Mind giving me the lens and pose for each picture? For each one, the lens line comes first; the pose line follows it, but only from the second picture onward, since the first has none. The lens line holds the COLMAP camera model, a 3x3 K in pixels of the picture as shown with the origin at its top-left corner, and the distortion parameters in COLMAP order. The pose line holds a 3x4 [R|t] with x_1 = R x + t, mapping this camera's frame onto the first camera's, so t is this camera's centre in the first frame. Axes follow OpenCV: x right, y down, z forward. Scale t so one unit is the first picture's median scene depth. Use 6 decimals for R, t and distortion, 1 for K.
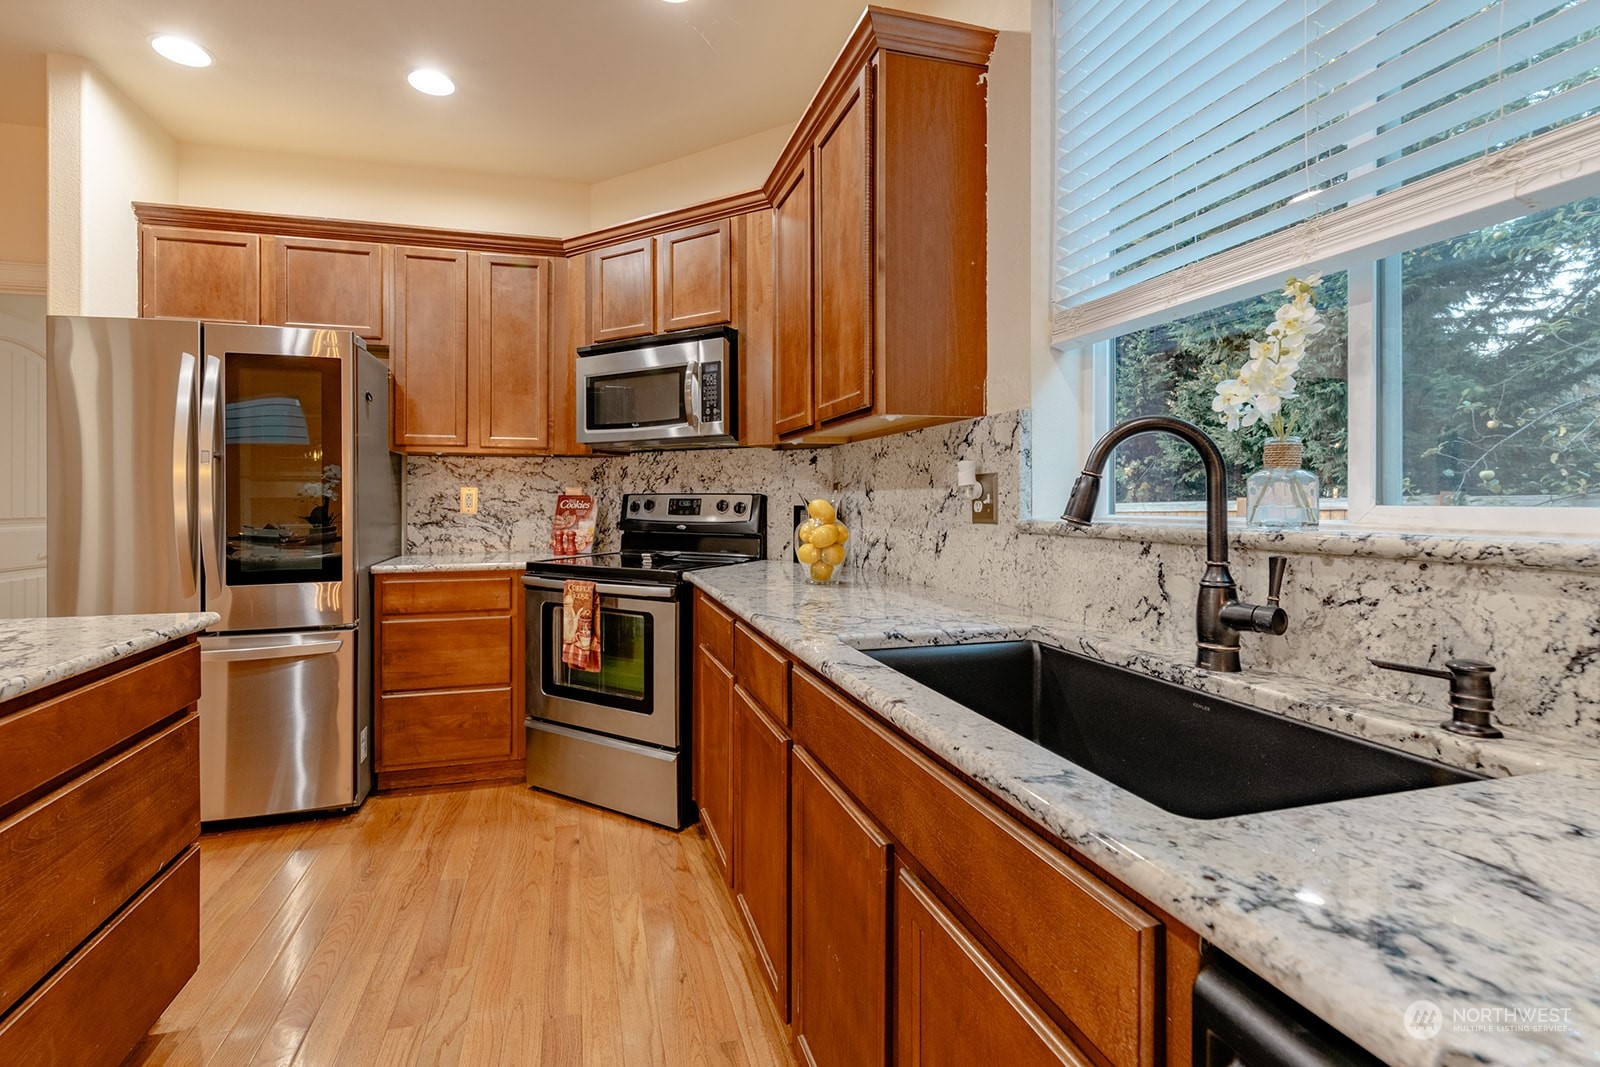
lens RADIAL K [[724.6, 0, 772.3], [0, 724.6, 503.8], [0, 0, 1]] dist [0.002499, -0.000560]
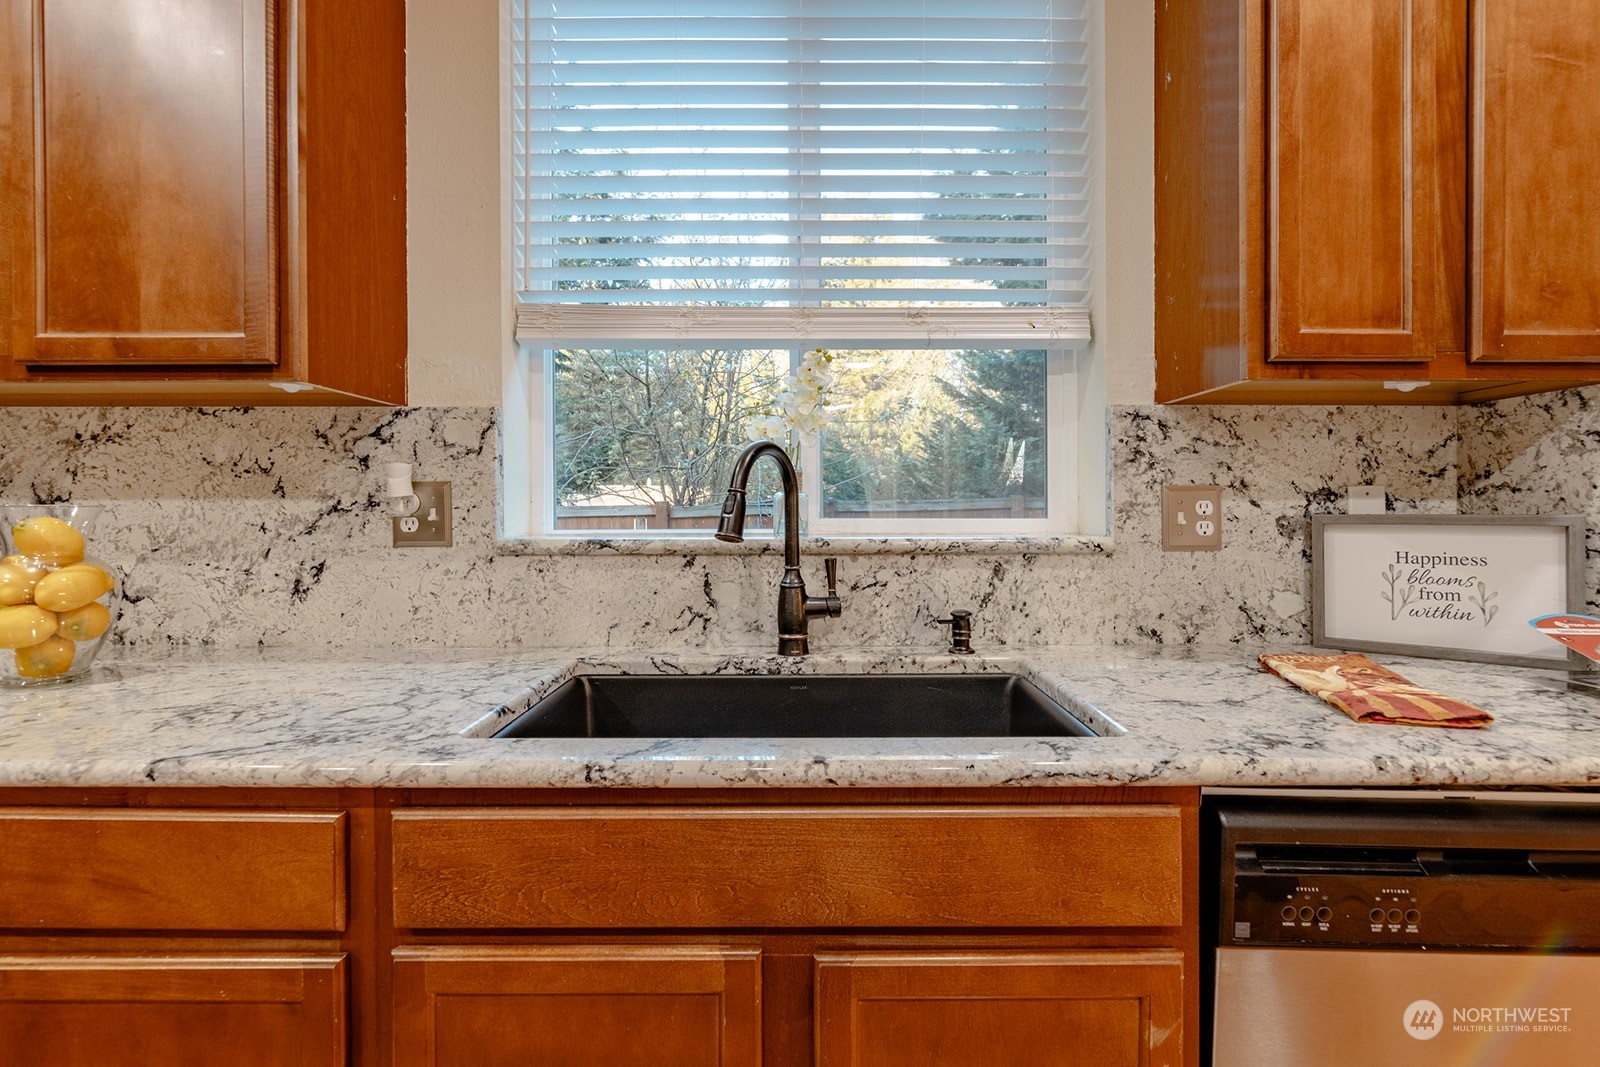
lens RADIAL K [[724.6, 0, 772.3], [0, 724.6, 503.8], [0, 0, 1]] dist [0.002499, -0.000560]
pose [[0.256590, 0.002261, 0.966518, -0.566351], [0.005877, 0.999975, -0.003900, -0.020569], [-0.966503, 0.006681, 0.256570, 0.711519]]
